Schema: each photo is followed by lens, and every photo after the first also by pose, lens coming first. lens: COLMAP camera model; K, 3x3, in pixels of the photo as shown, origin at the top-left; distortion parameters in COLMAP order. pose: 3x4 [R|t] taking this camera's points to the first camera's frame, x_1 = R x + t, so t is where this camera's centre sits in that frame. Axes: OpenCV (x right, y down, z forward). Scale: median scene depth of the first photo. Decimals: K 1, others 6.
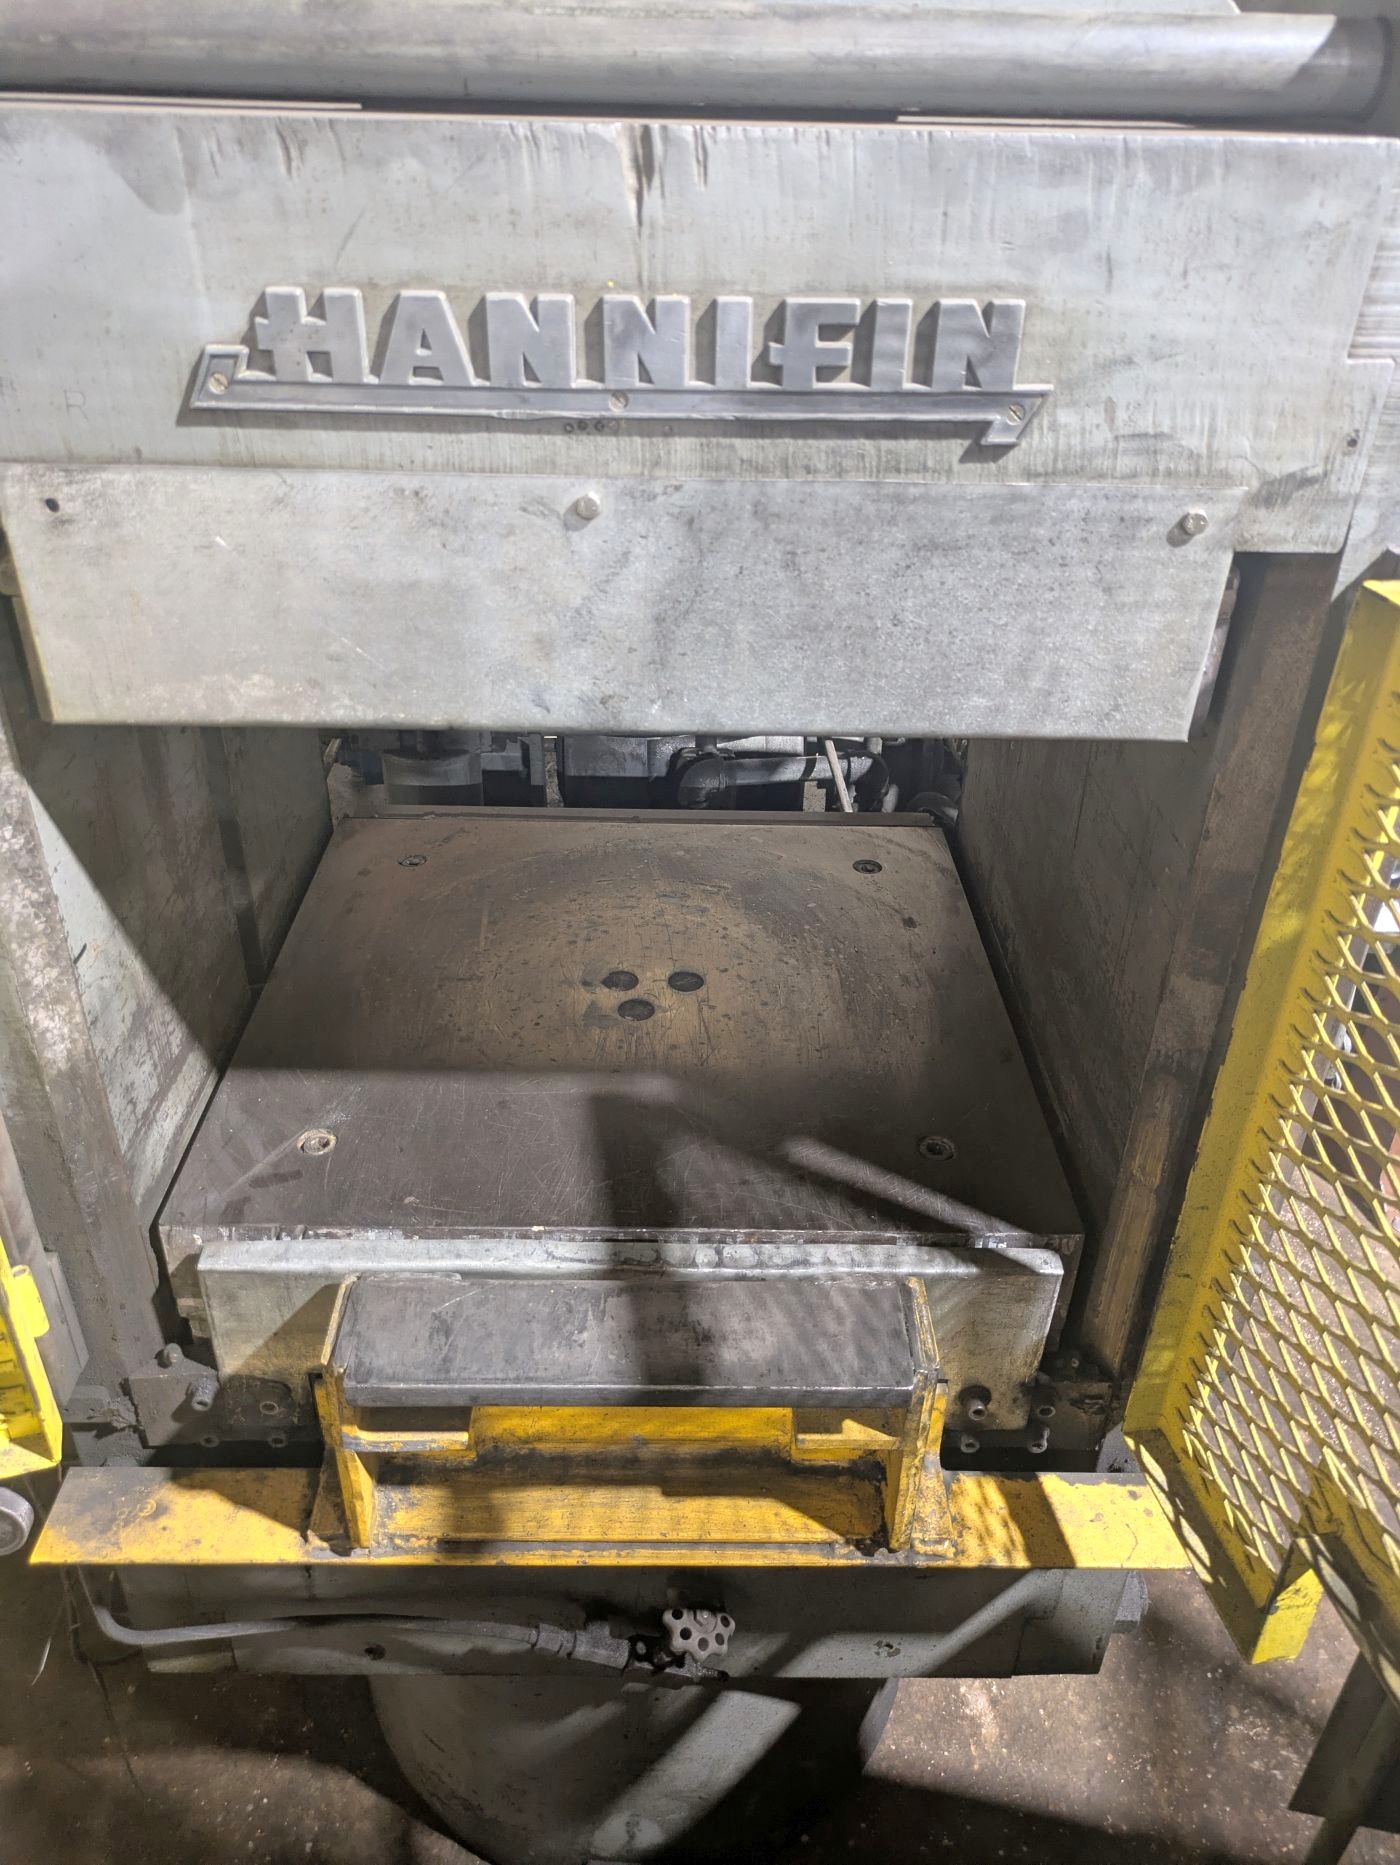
lens RADIAL K [[1374.3, 0, 689.7], [0, 1374.3, 942.1], [0, 0, 1]] dist [0.010817, -0.006332]
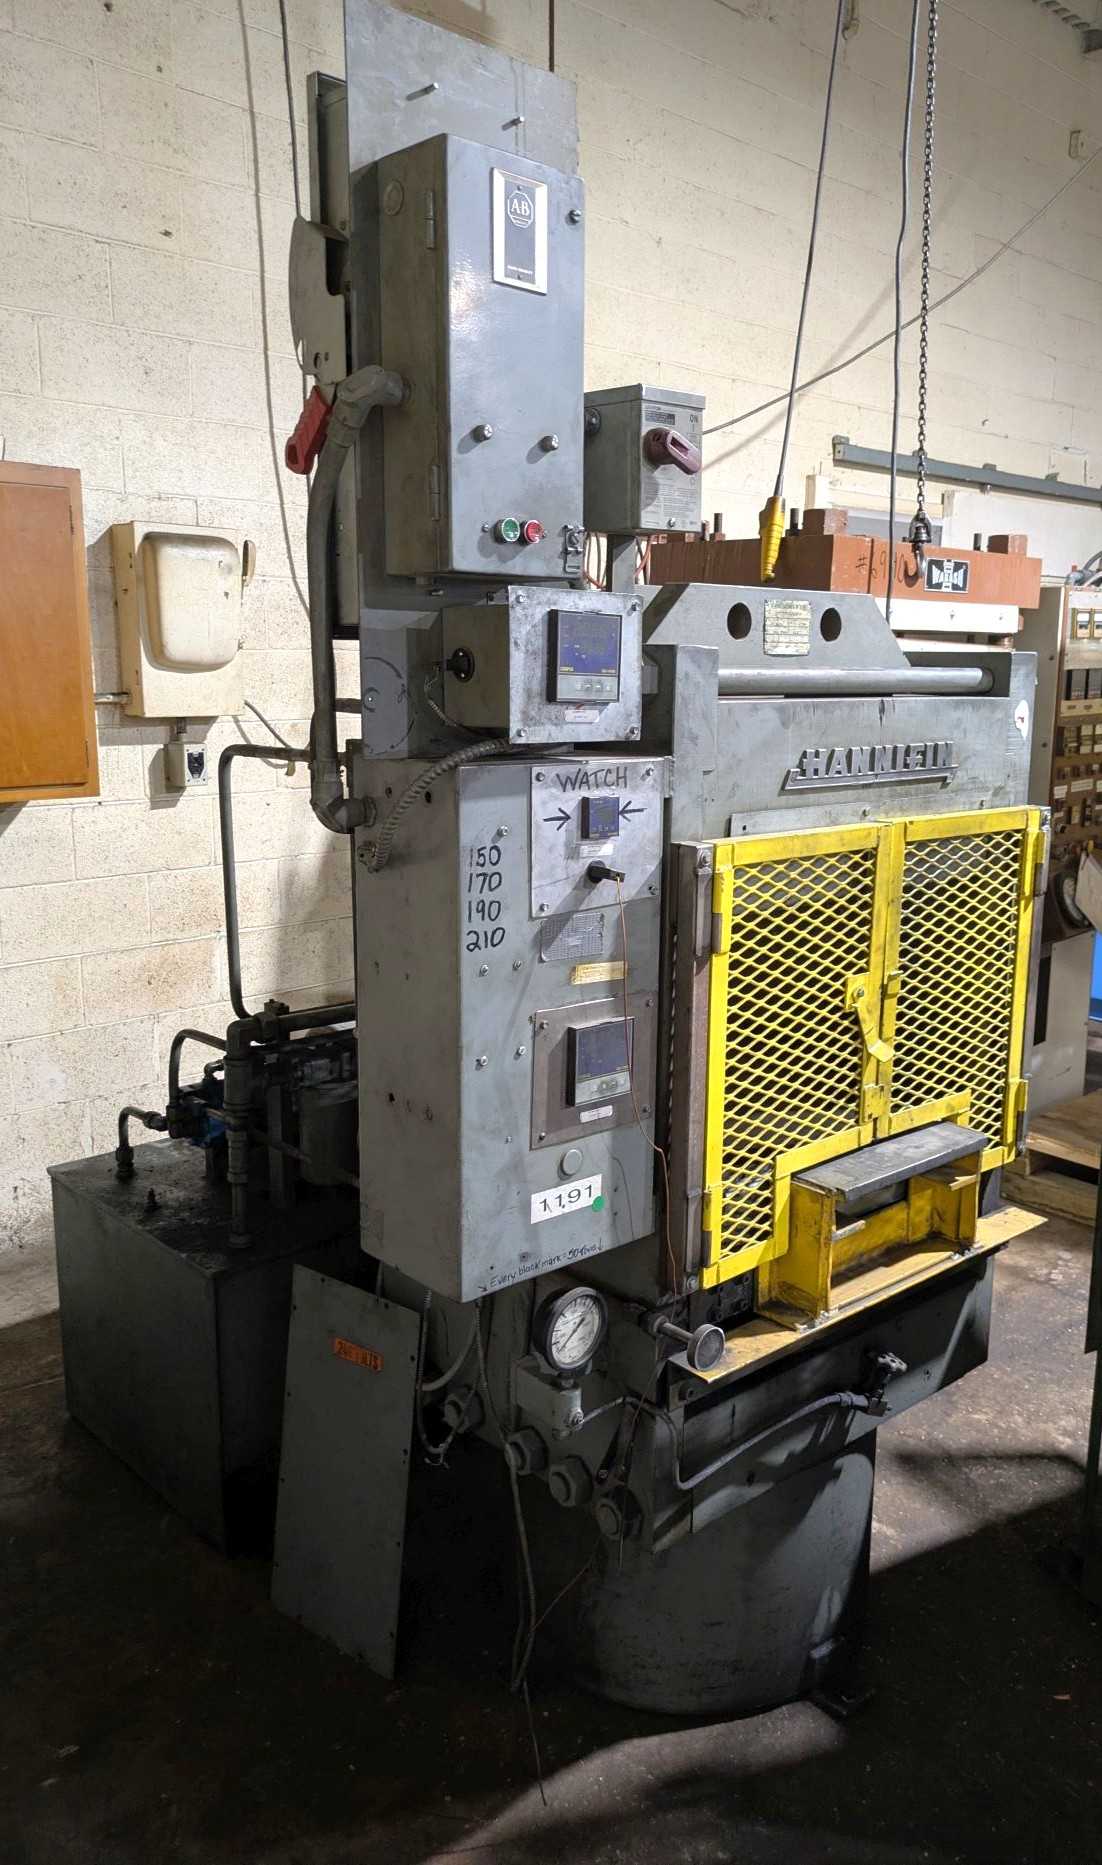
lens RADIAL K [[1341.3, 0, 593.3], [0, 1341.3, 937.7], [0, 0, 1]] dist [0.039073, -0.022385]
pose [[0.756667, -0.140158, 0.638601, -2.284620], [0.350546, 0.911460, -0.215311, 0.326913], [-0.551881, 0.386777, 0.738803, -0.667527]]
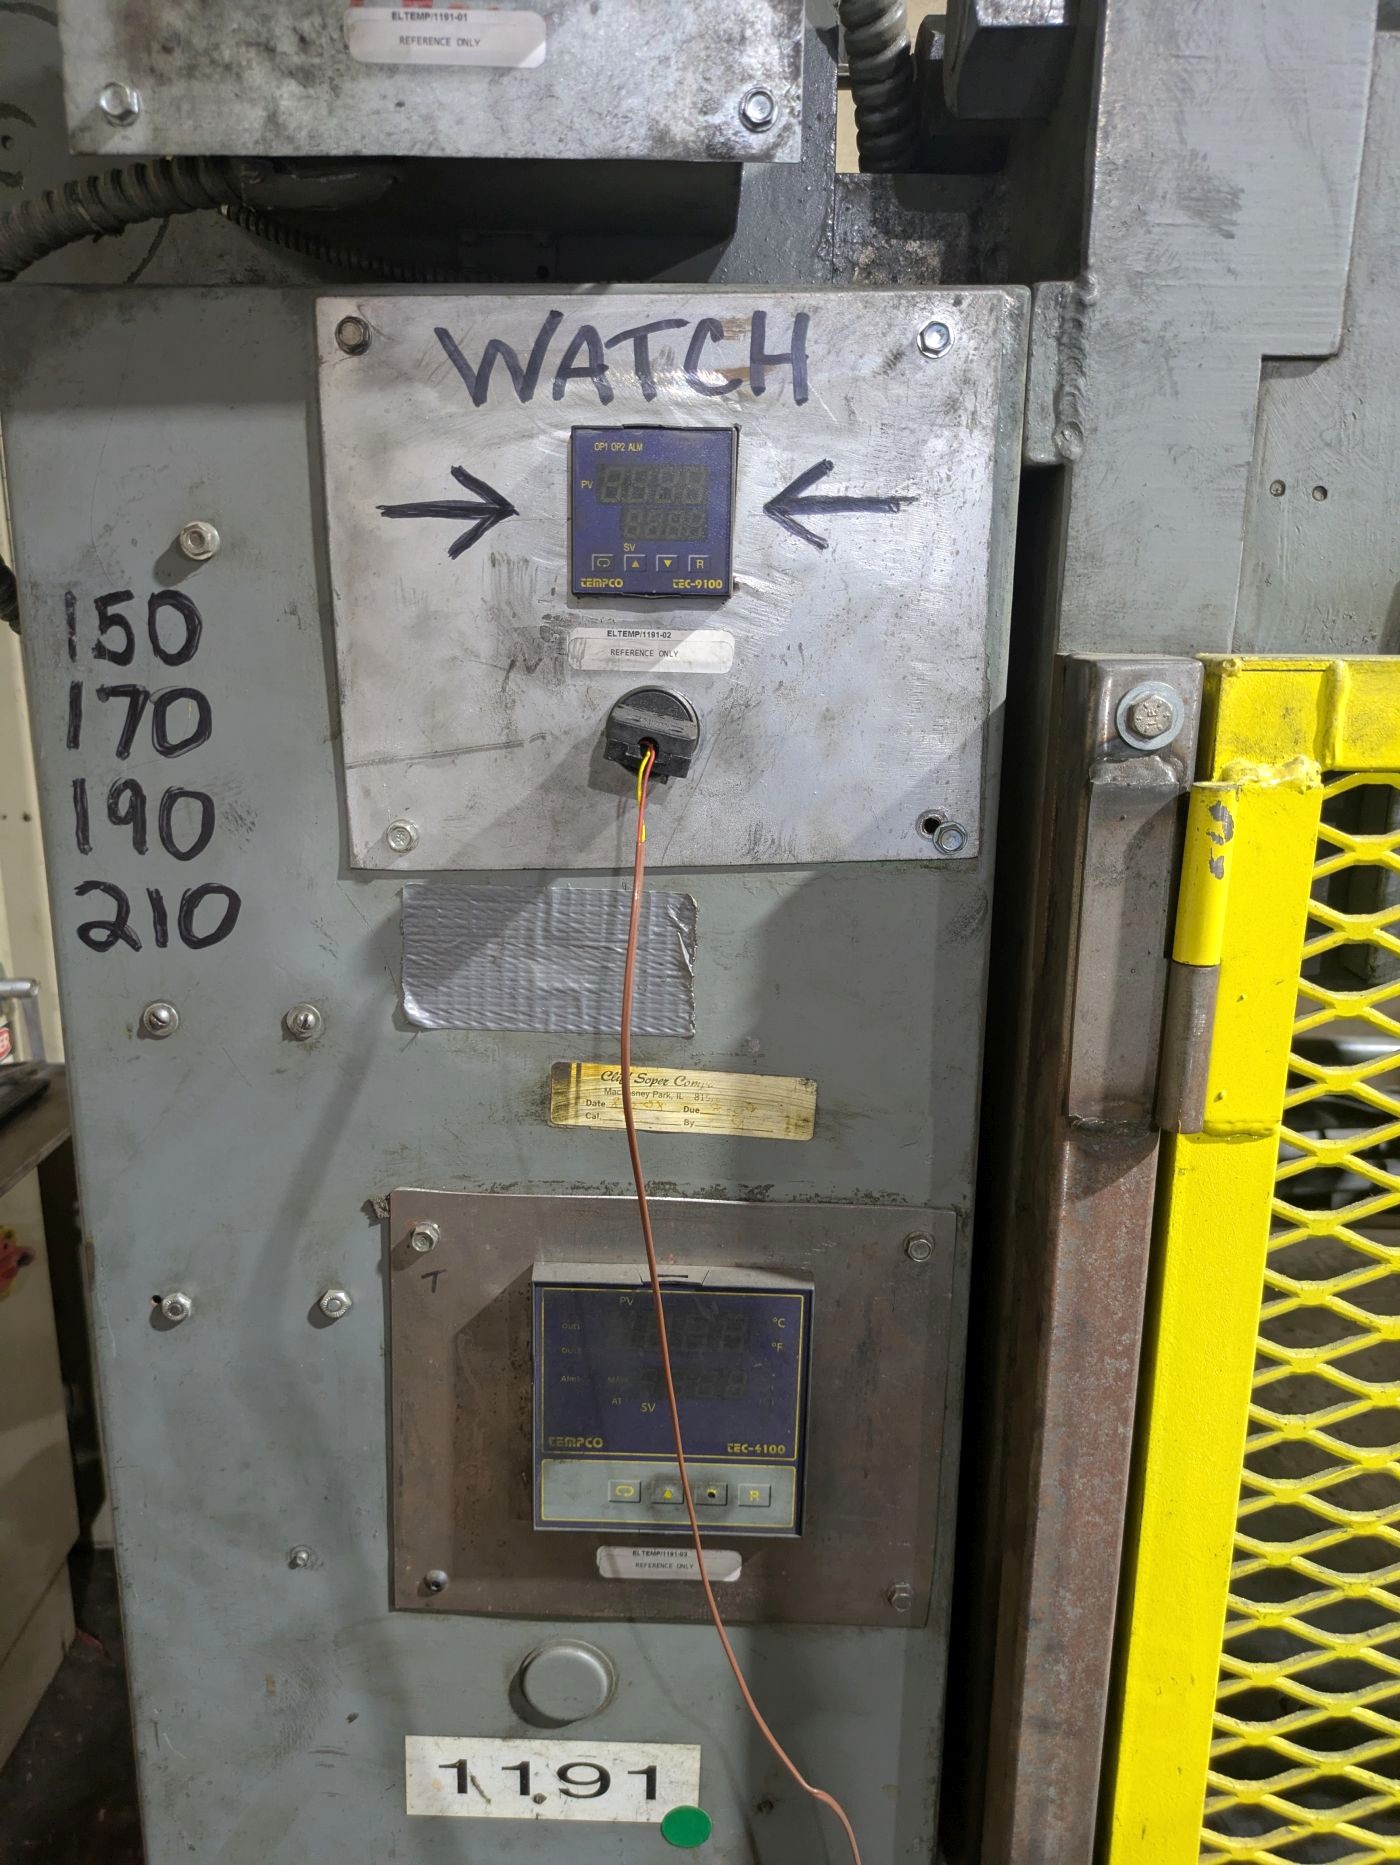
lens RADIAL K [[1374.3, 0, 689.4], [0, 1374.3, 942.4], [0, 0, 1]] dist [0.010817, -0.006332]
pose [[0.998963, -0.007700, -0.044878, -0.770614], [-0.007096, 0.947231, -0.320473, 0.026310], [0.044977, 0.320459, 0.946194, 0.408152]]
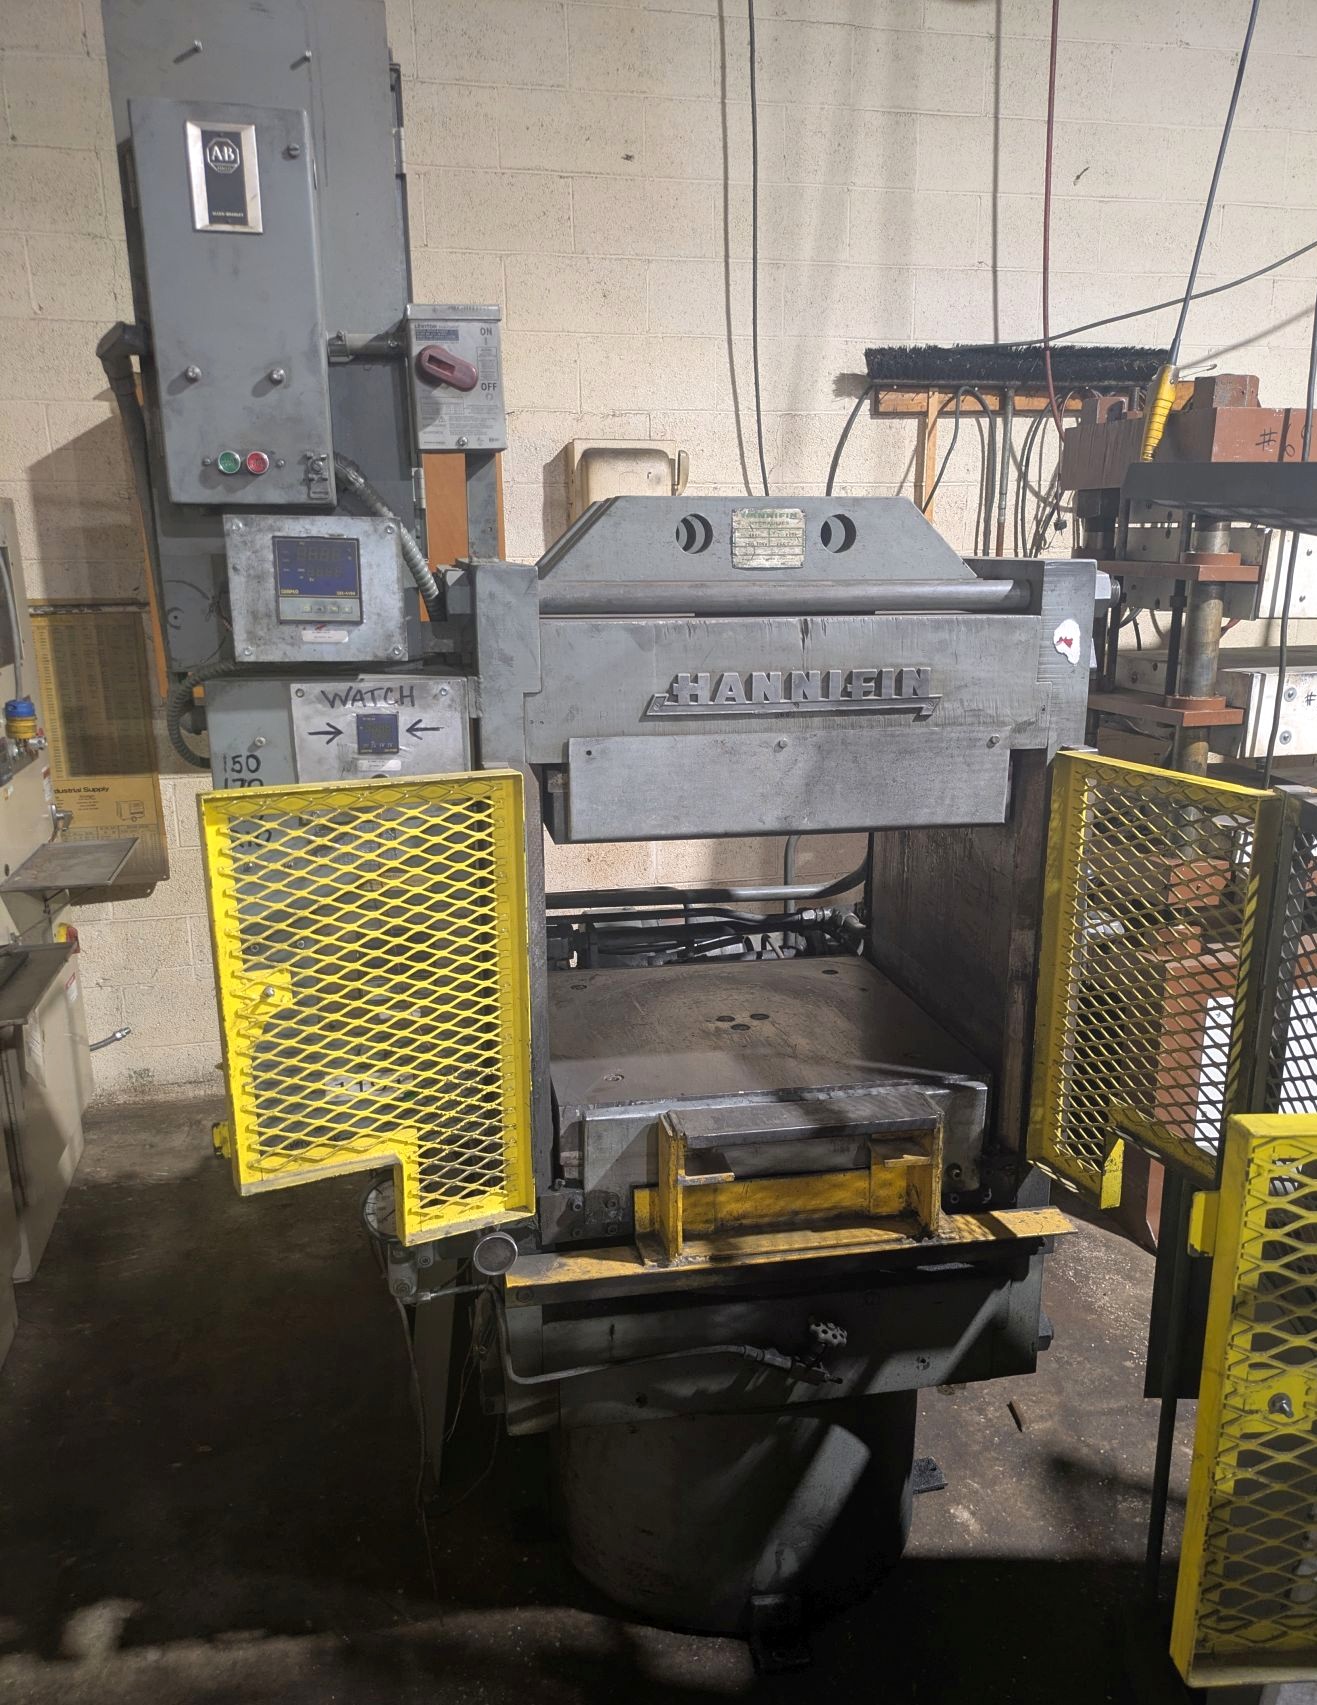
lens RADIAL K [[1328.8, 0, 687.2], [0, 1328.8, 930.5], [0, 0, 1]] dist [0.048977, -0.046797]
pose [[0.982933, -0.070301, 0.170003, -0.700146], [0.115187, 0.955727, -0.270774, 0.692708], [-0.143441, 0.285735, 0.947513, -1.295321]]
